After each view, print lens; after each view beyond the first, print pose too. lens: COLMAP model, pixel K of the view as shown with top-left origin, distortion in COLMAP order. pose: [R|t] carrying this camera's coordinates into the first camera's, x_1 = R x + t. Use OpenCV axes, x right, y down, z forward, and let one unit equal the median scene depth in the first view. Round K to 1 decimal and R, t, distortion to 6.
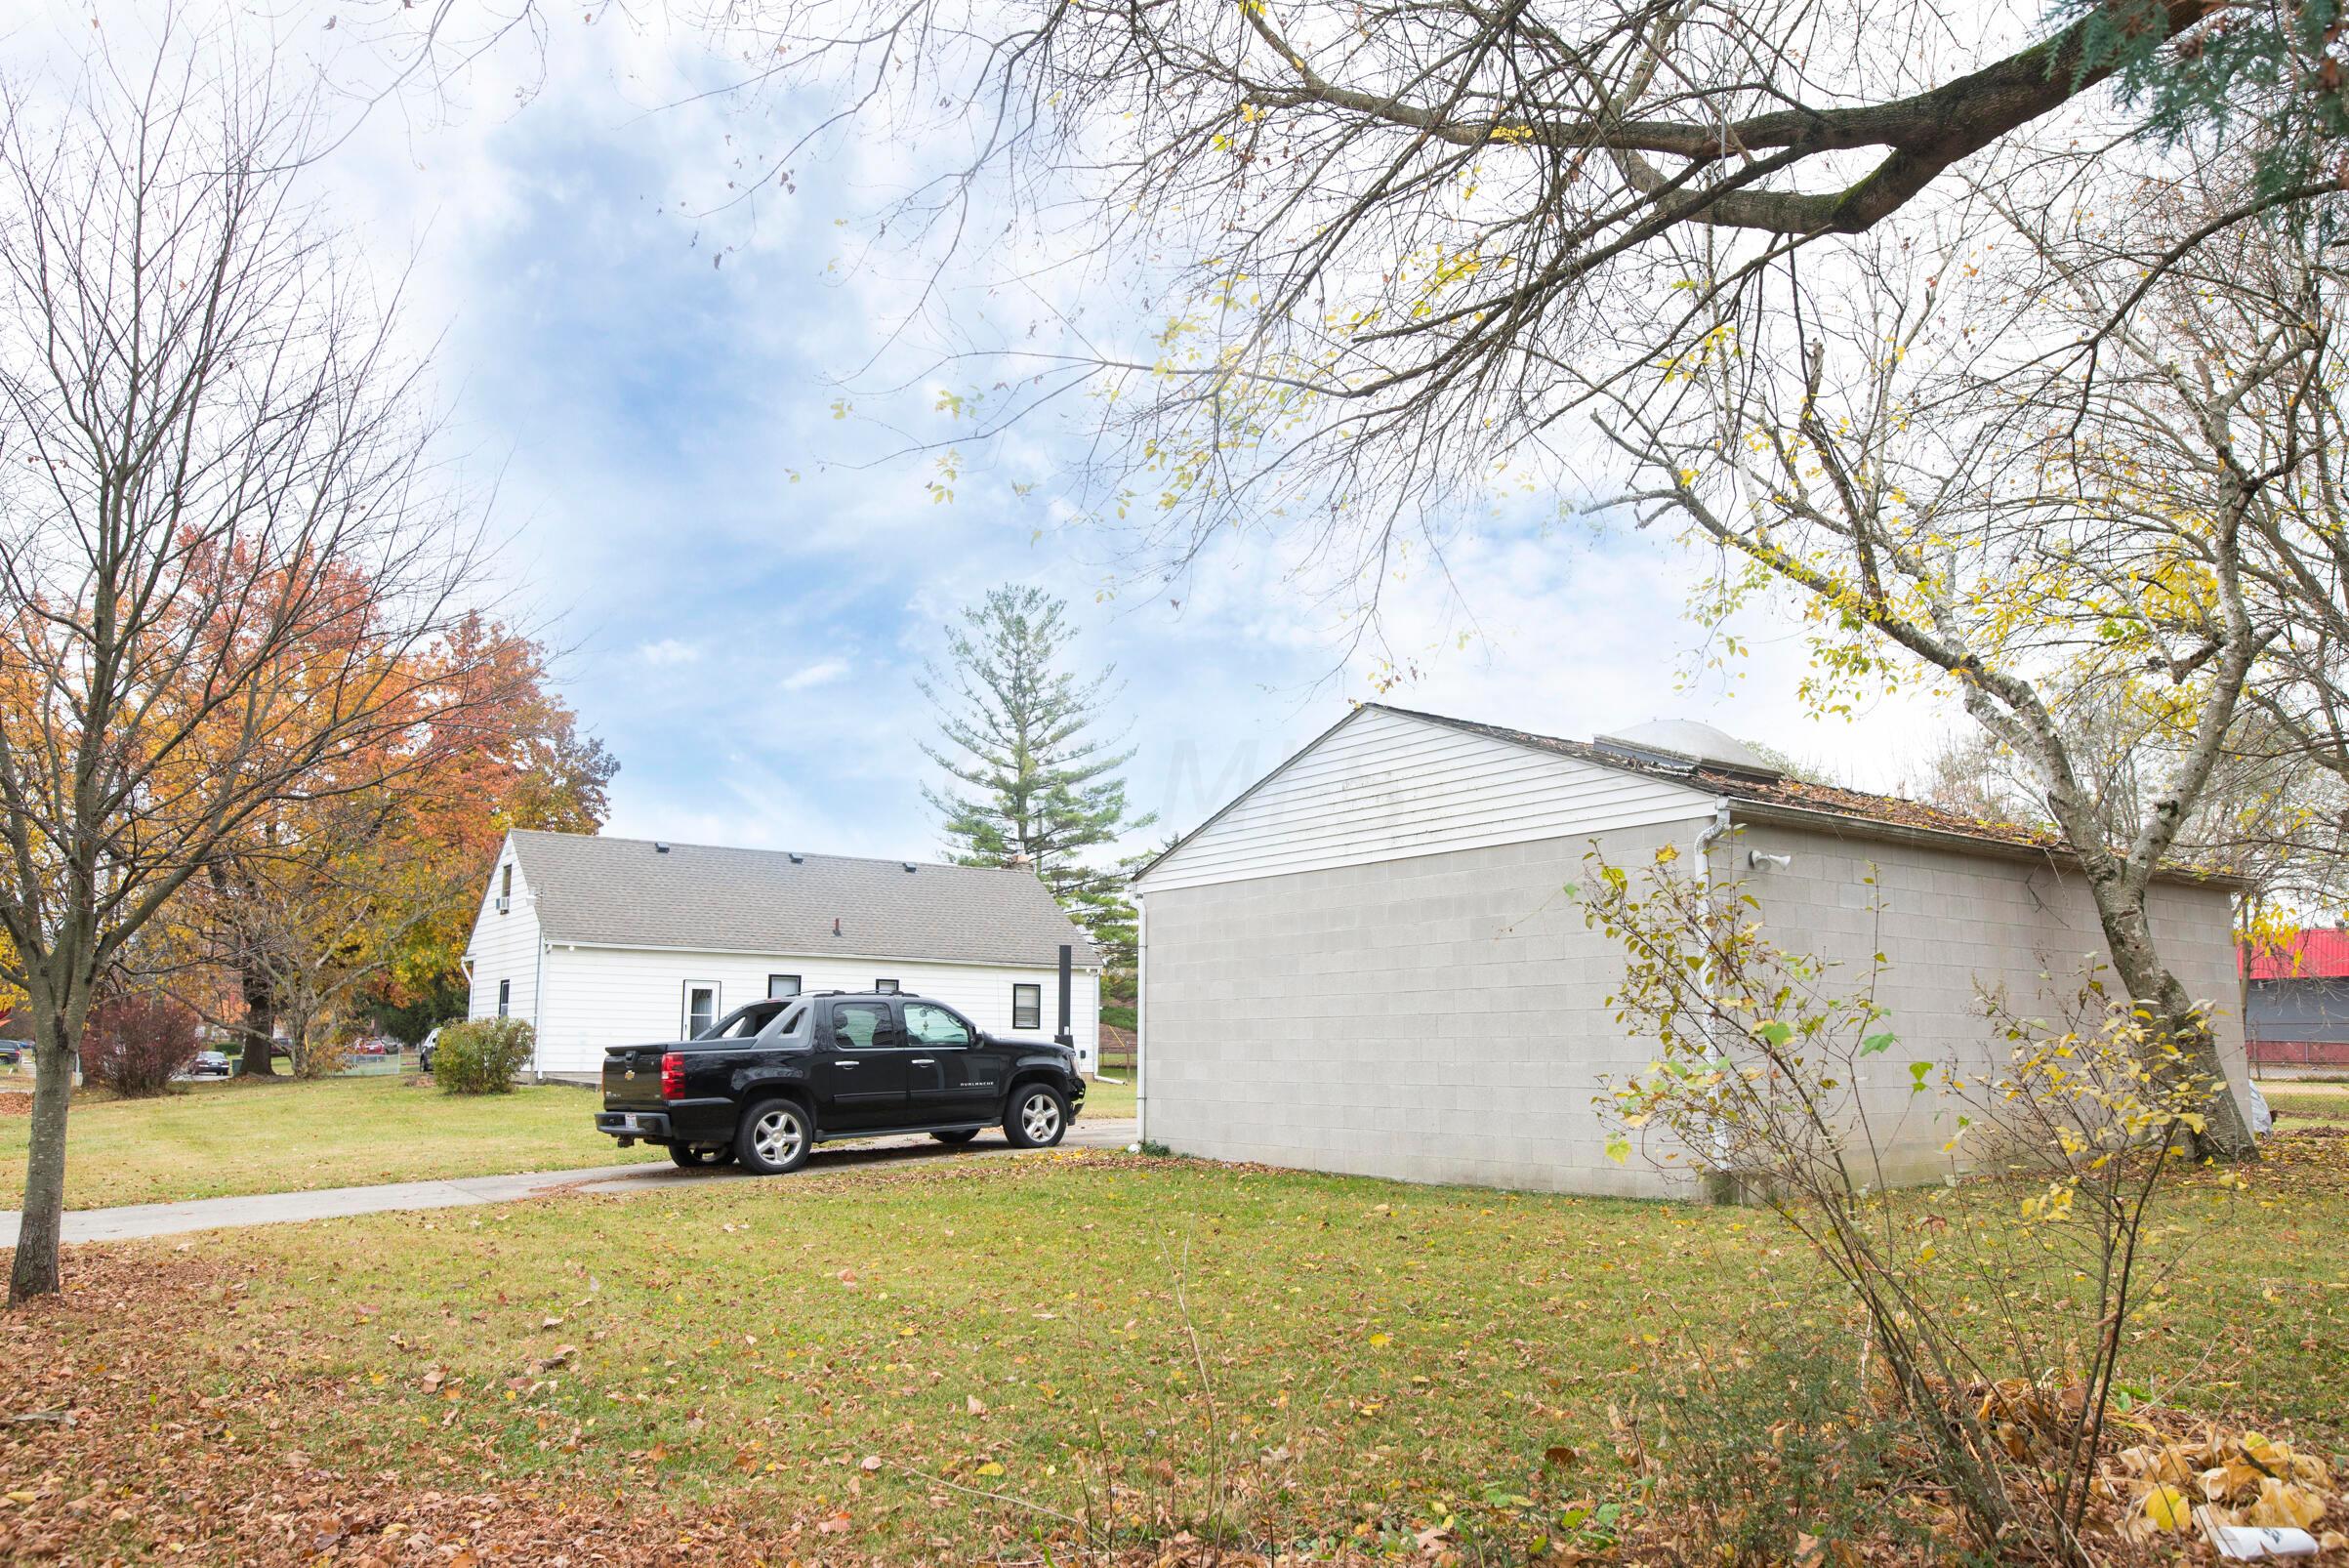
lens RADIAL K [[1606.6, 0, 1161.7], [0, 1606.6, 776.1], [0, 0, 1]] dist [-0.047884, 0.037246]
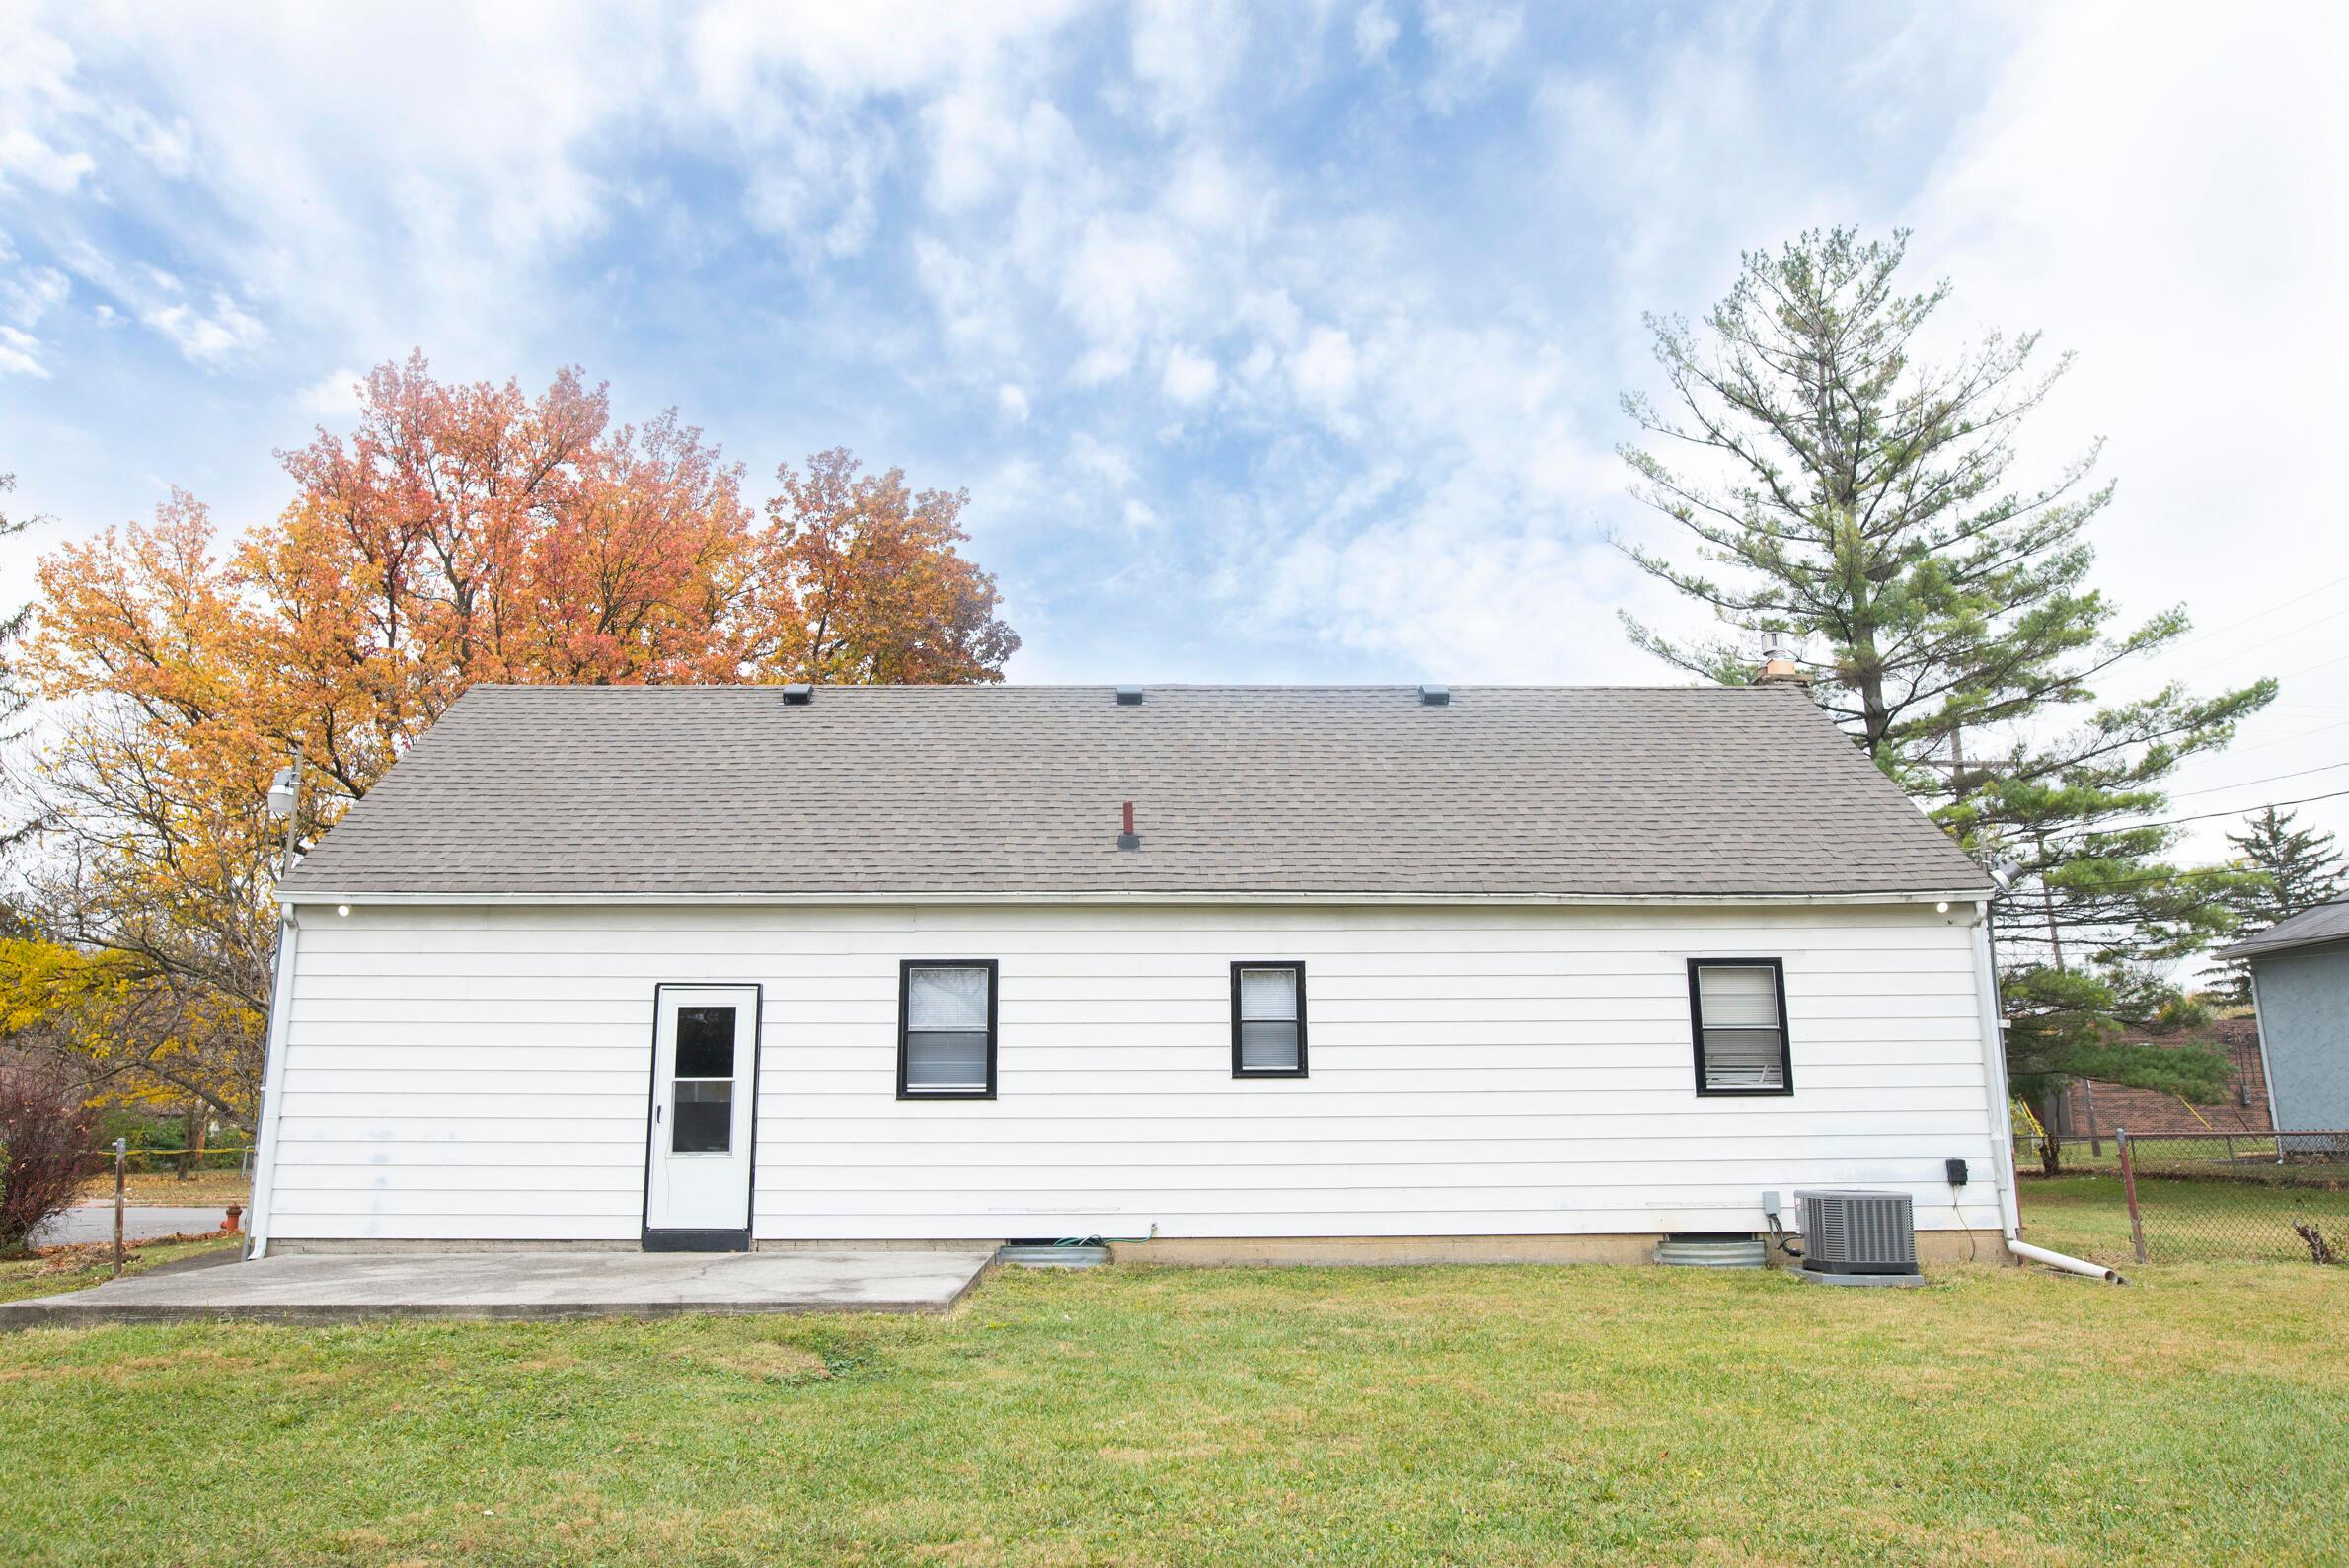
lens RADIAL K [[1606.5, 0, 1161.7], [0, 1606.5, 776.1], [0, 0, 1]] dist [-0.047884, 0.037246]
pose [[0.819701, -0.133218, -0.557085, 0.005341], [0.106166, 0.991062, -0.080782, 0.097856], [0.562867, 0.007073, 0.826517, 0.610272]]
